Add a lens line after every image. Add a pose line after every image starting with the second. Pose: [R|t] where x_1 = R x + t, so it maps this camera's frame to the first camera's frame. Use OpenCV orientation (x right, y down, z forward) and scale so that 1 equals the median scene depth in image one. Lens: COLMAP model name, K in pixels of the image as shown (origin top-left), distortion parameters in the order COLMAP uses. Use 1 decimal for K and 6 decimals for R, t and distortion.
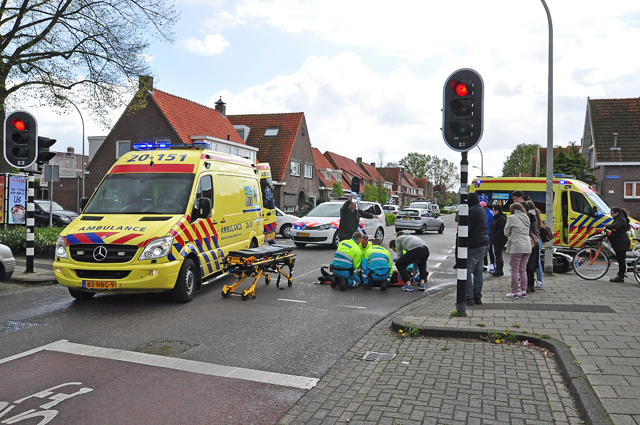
lens RADIAL K [[534.0, 0, 323.2], [0, 534.0, 209.2], [0, 0, 1]] dist [-0.042656, 0.038812]
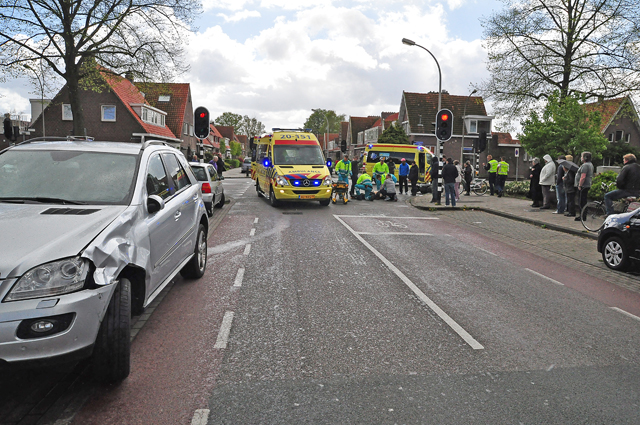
lens RADIAL K [[462.1, 0, 331.8], [0, 462.1, 199.6], [0, 0, 1]] dist [-0.108071, 0.072979]
pose [[0.916720, -0.029170, 0.398465, -0.186901], [-0.004524, 0.996509, 0.083360, -0.001394], [-0.399505, -0.078220, 0.913388, -0.137910]]
